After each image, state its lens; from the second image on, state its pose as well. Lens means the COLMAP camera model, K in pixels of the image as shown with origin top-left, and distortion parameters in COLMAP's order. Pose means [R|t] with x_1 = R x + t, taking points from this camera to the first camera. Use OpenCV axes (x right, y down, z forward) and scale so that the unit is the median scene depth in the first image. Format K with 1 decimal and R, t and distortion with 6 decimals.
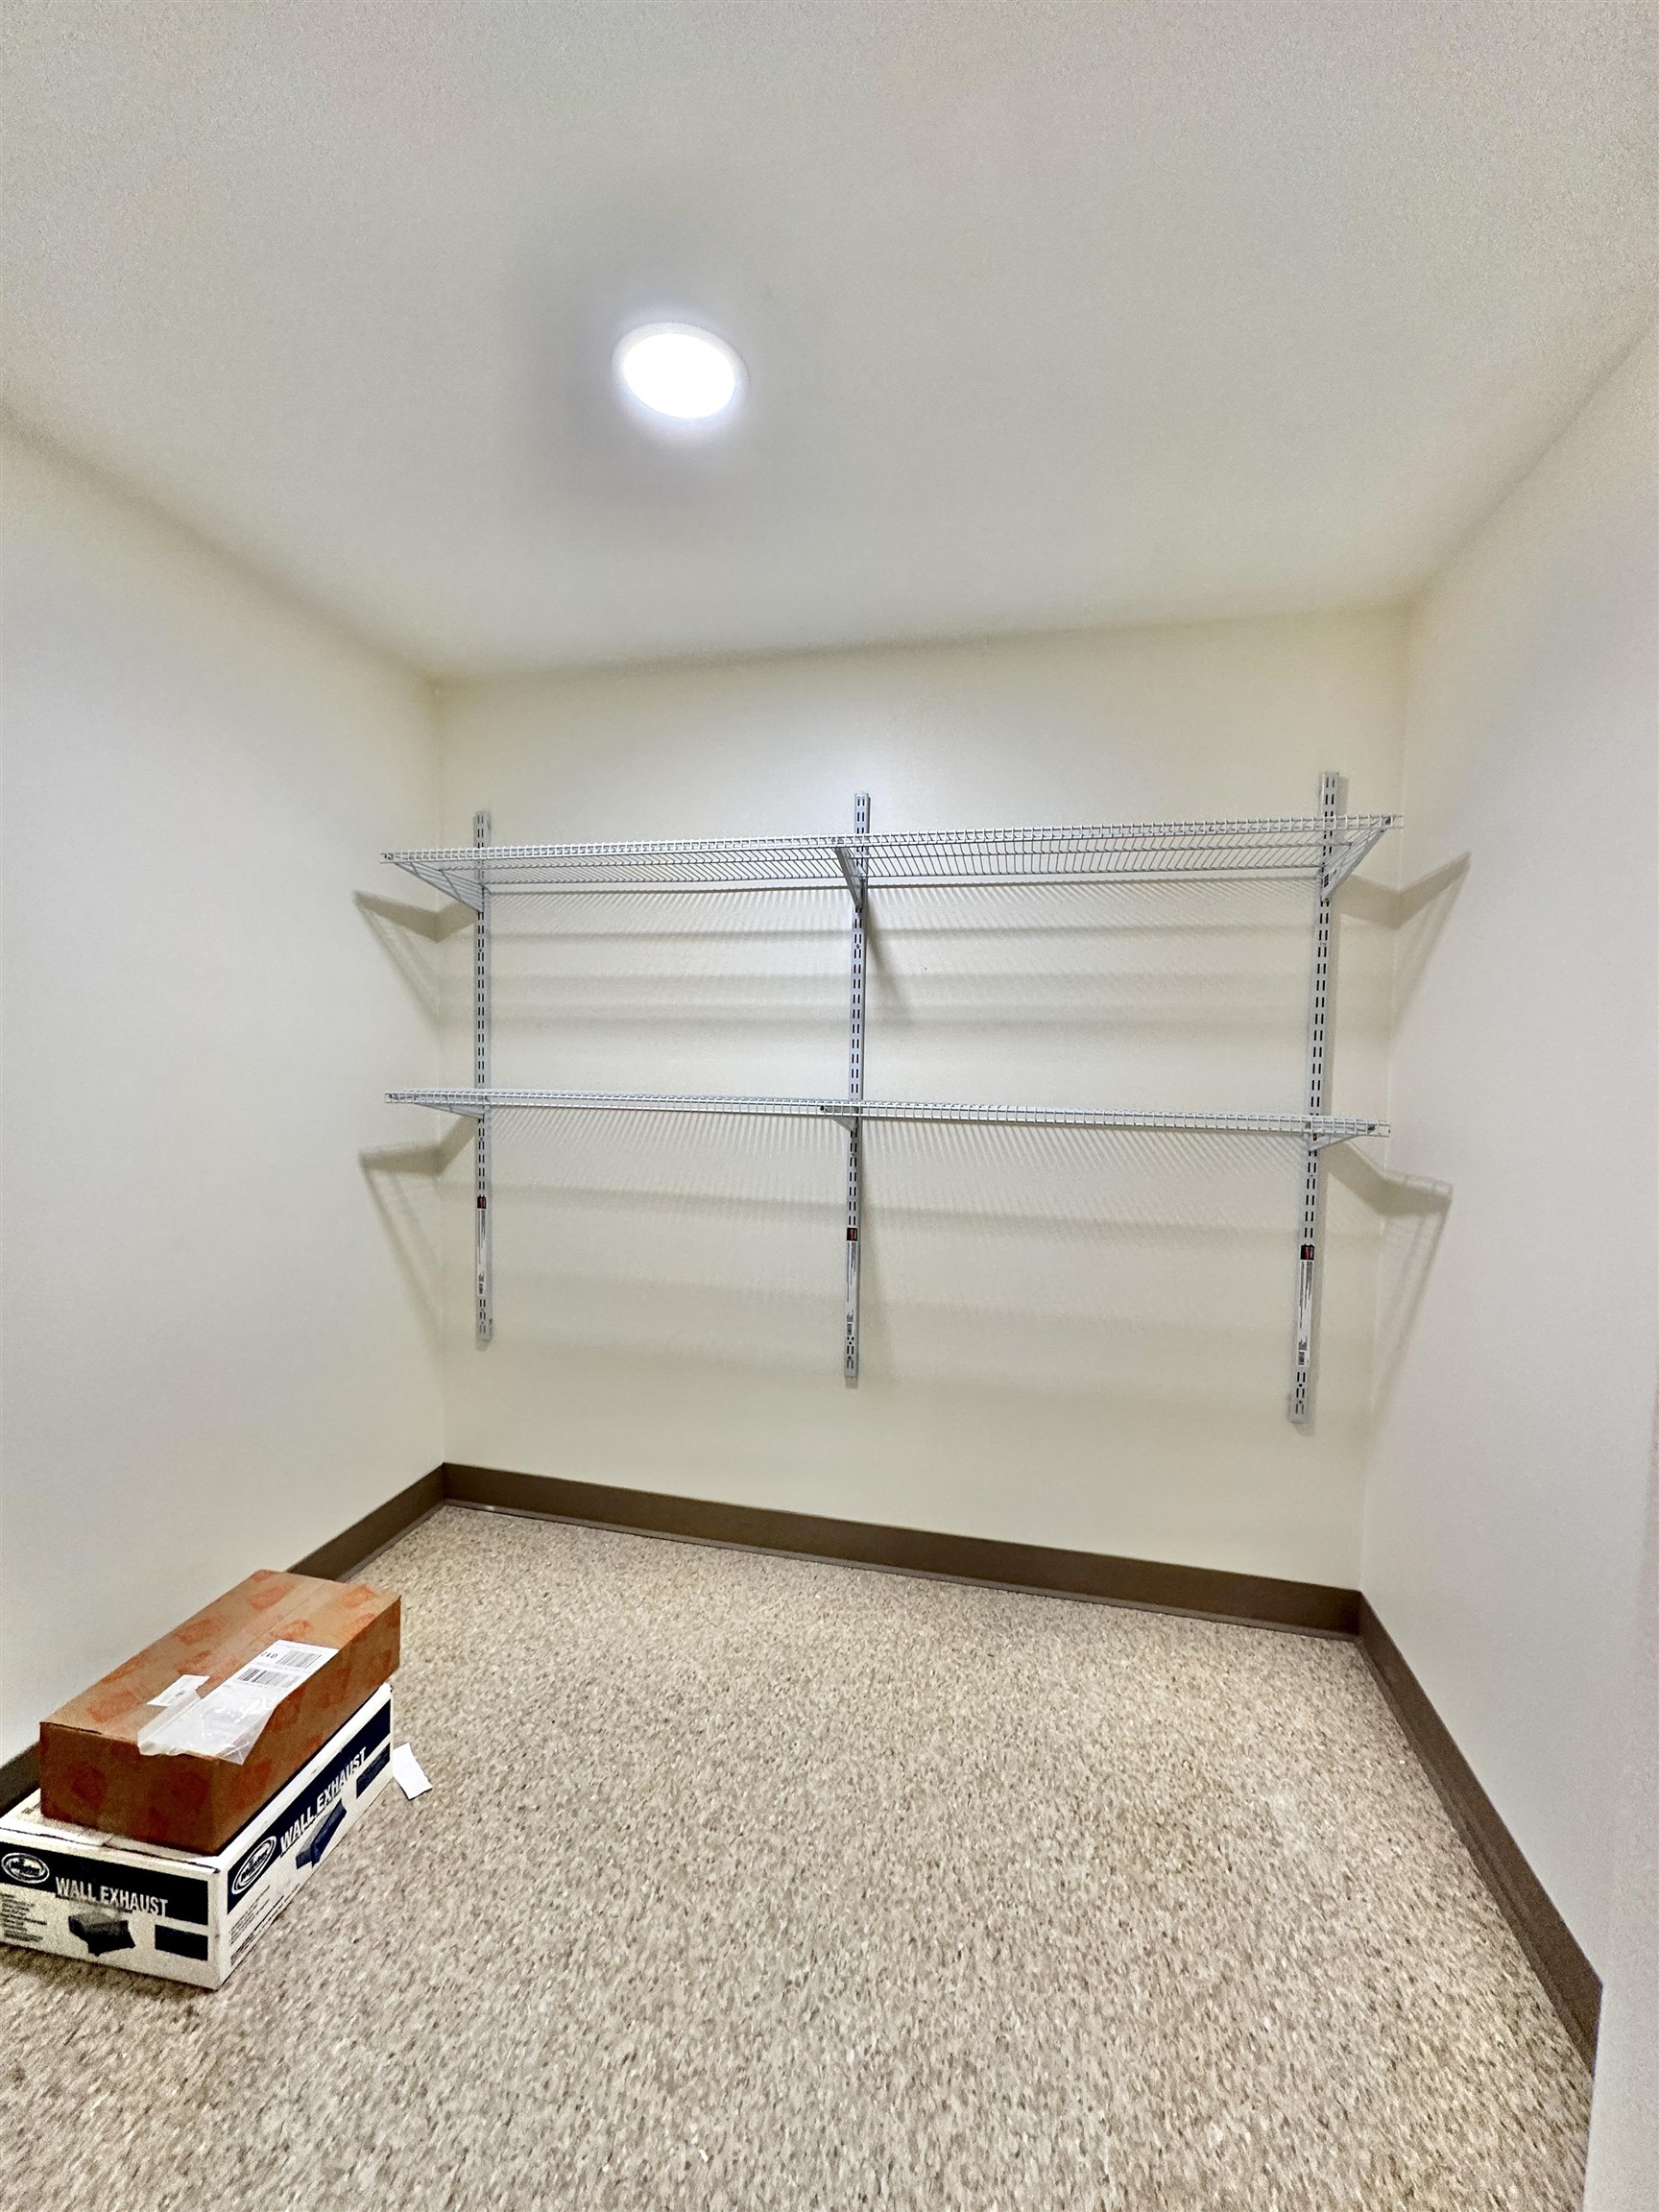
lens RADIAL K [[887.2, 0, 850.1], [0, 887.2, 1105.3], [0, 0, 1]] dist [-0.001597, 0.000433]
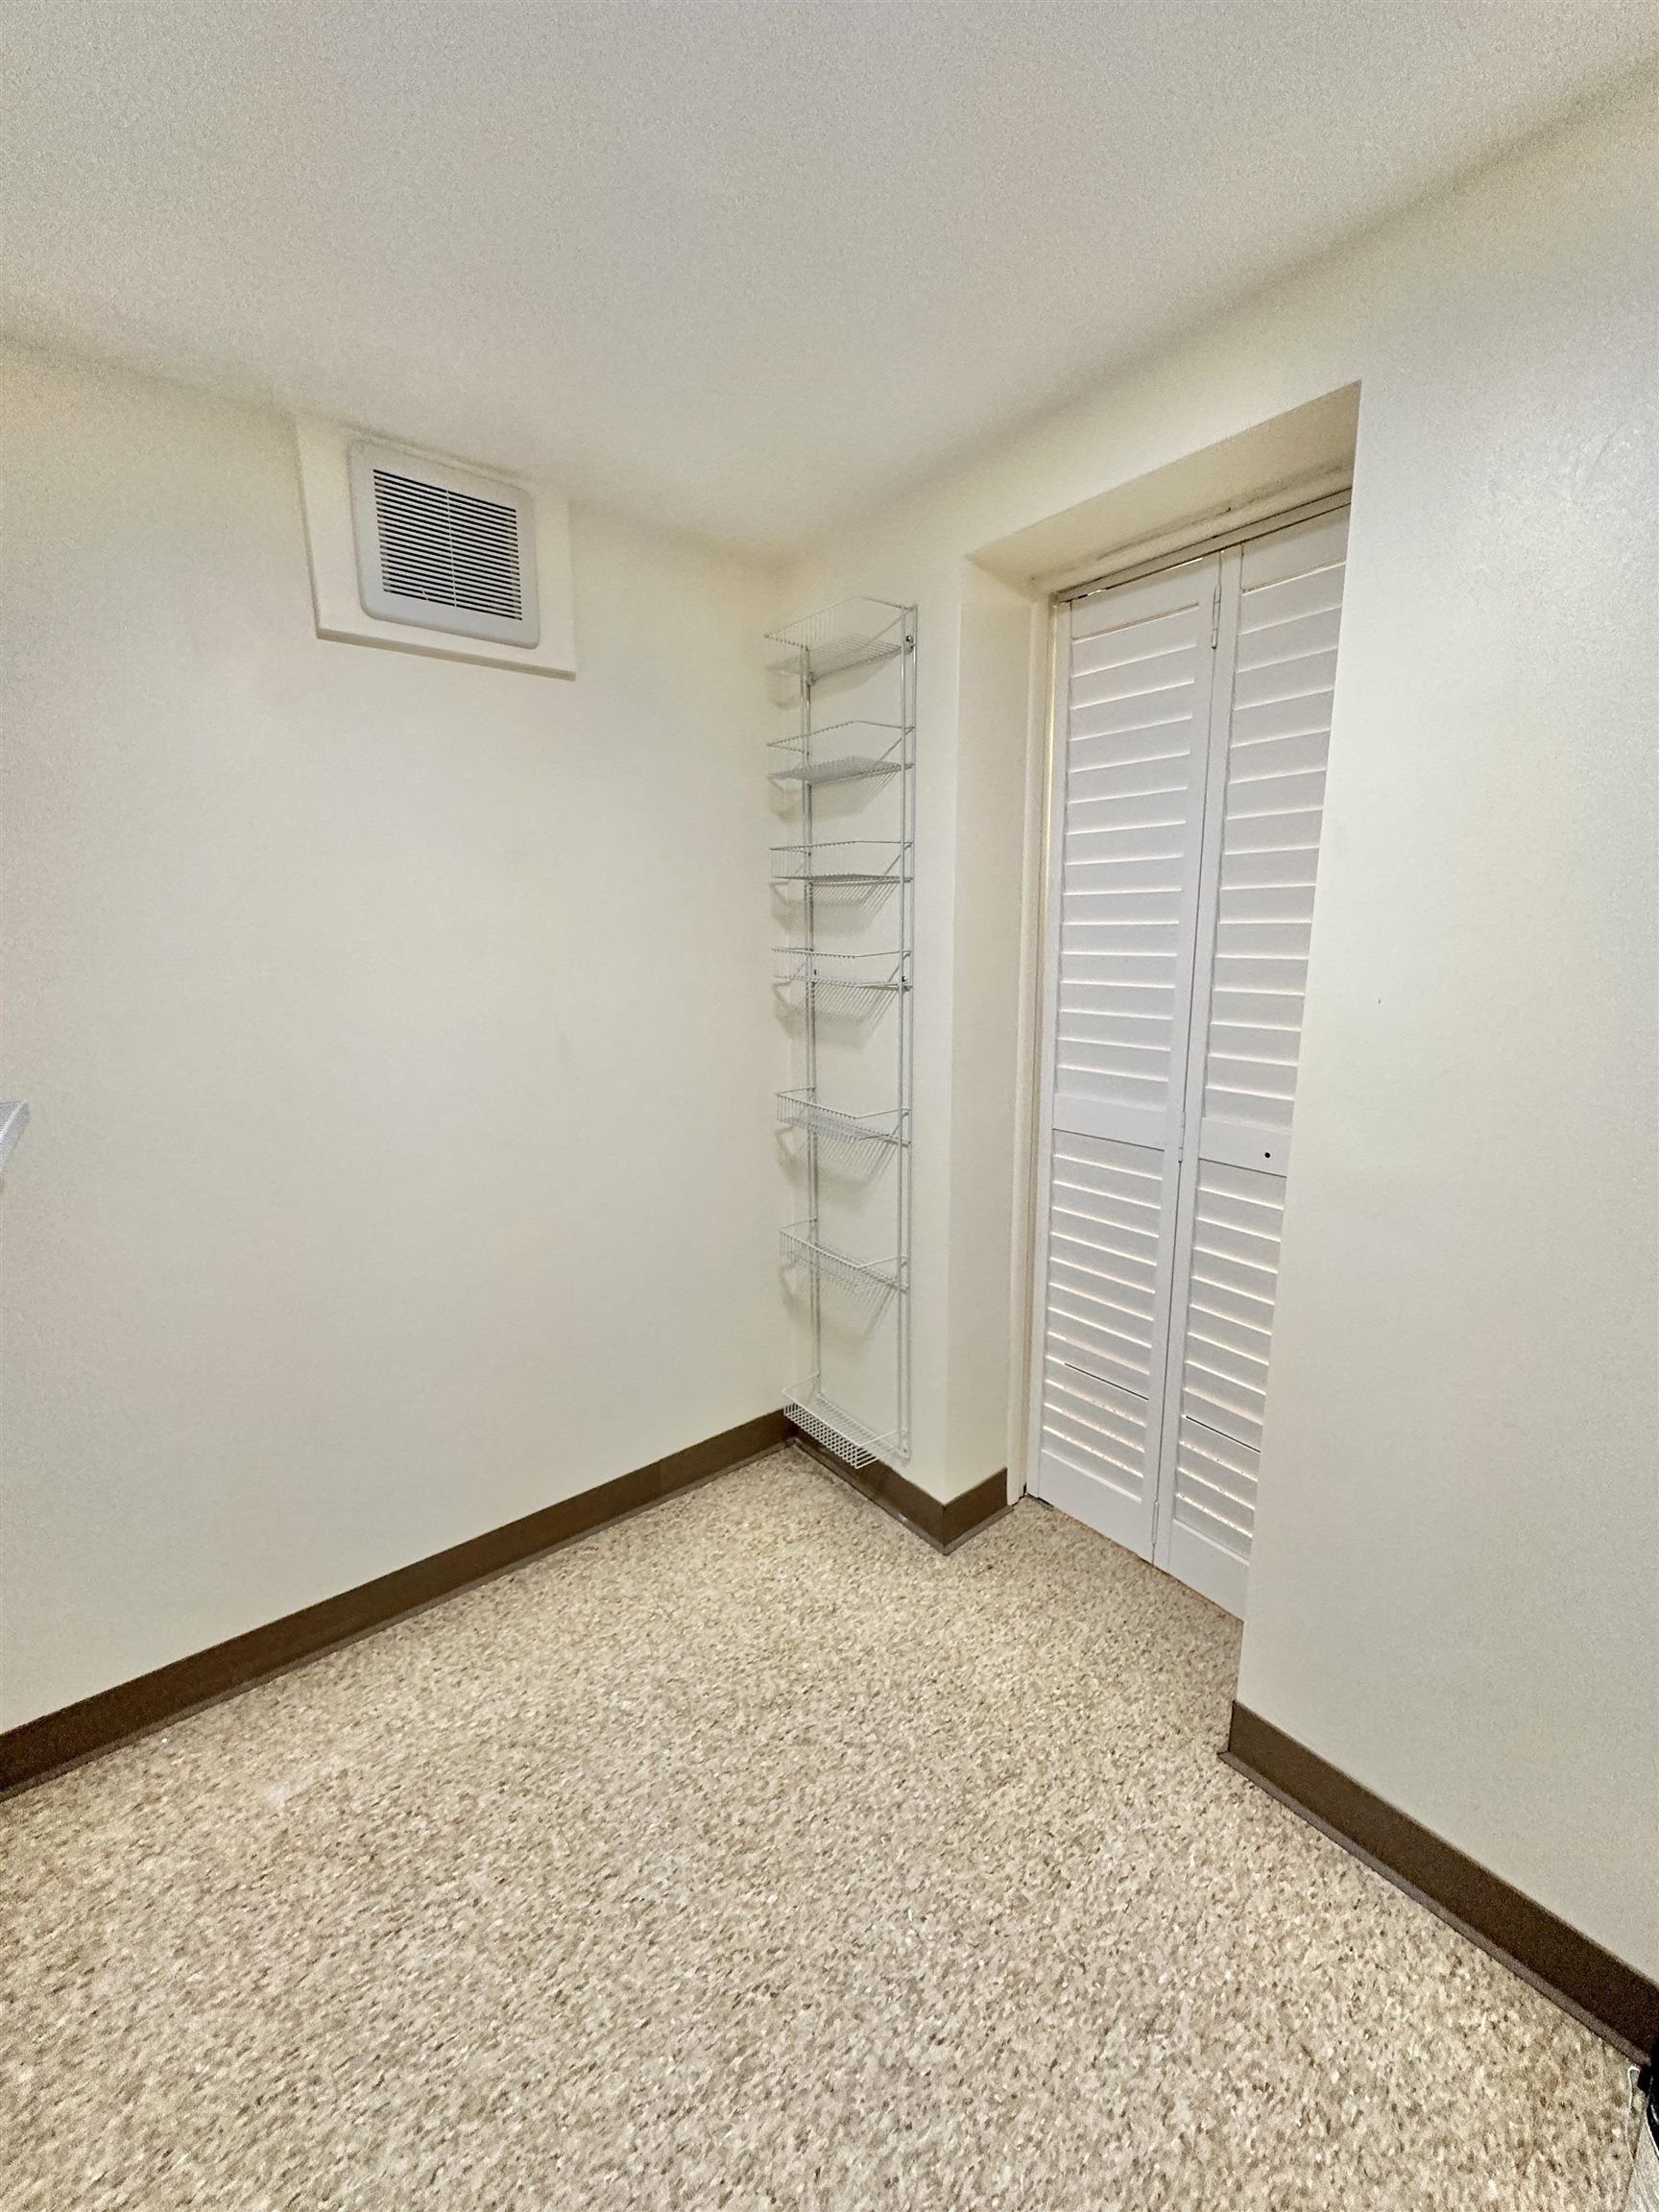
lens RADIAL K [[887.2, 0, 827.1], [0, 887.2, 1104.2], [0, 0, 1]] dist [-0.001597, 0.000433]
pose [[-0.764501, -0.134139, 0.630512, -0.611094], [0.041540, 0.965825, 0.255844, -0.199577], [-0.643283, 0.221785, -0.732802, 1.499183]]
